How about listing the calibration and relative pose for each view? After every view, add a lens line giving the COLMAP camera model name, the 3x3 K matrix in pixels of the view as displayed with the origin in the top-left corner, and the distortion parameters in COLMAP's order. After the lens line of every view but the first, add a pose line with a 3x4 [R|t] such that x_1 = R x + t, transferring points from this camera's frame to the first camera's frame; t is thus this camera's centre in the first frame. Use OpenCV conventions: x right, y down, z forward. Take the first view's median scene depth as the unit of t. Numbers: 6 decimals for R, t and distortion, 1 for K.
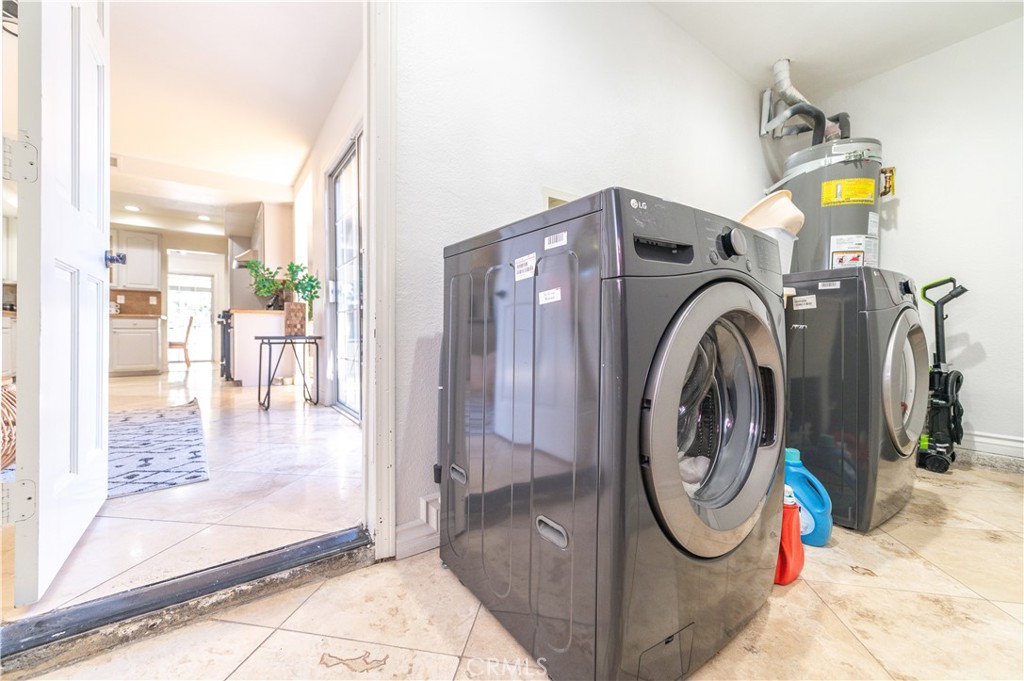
lens RADIAL K [[404.8, 0, 507.4], [0, 404.8, 336.5], [0, 0, 1]] dist [0.010981, -0.002947]
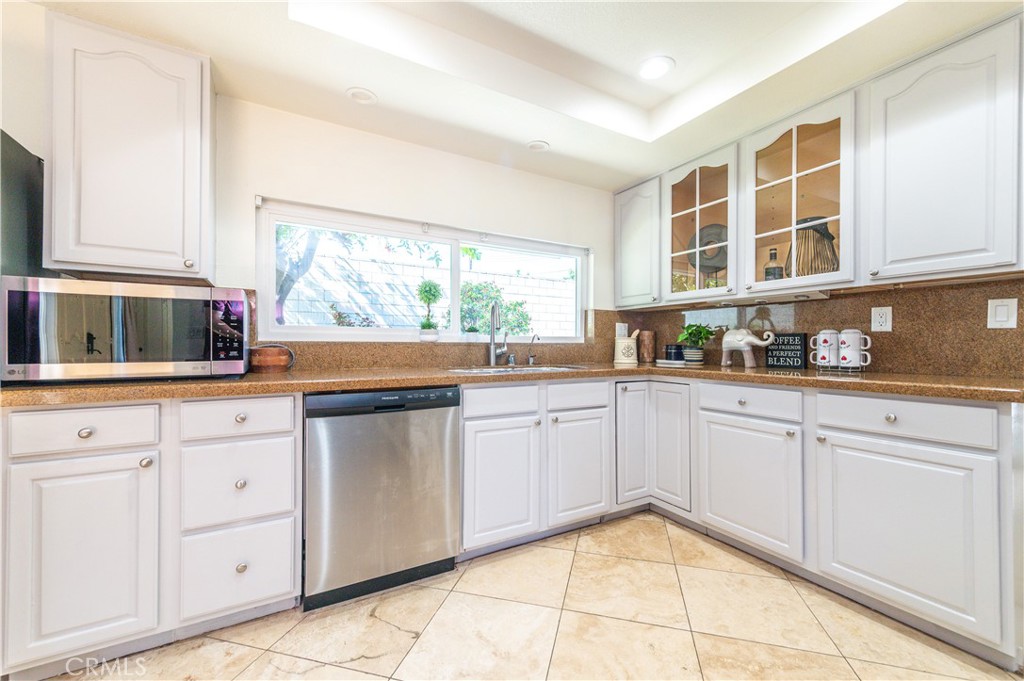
lens RADIAL K [[404.8, 0, 514.7], [0, 404.8, 343.9], [0, 0, 1]] dist [0.010981, -0.002947]
pose [[-0.100680, -0.004458, -0.994909, -0.591090], [-0.002417, 0.999988, -0.004237, -0.068125], [0.994916, 0.001978, -0.100689, 0.728777]]
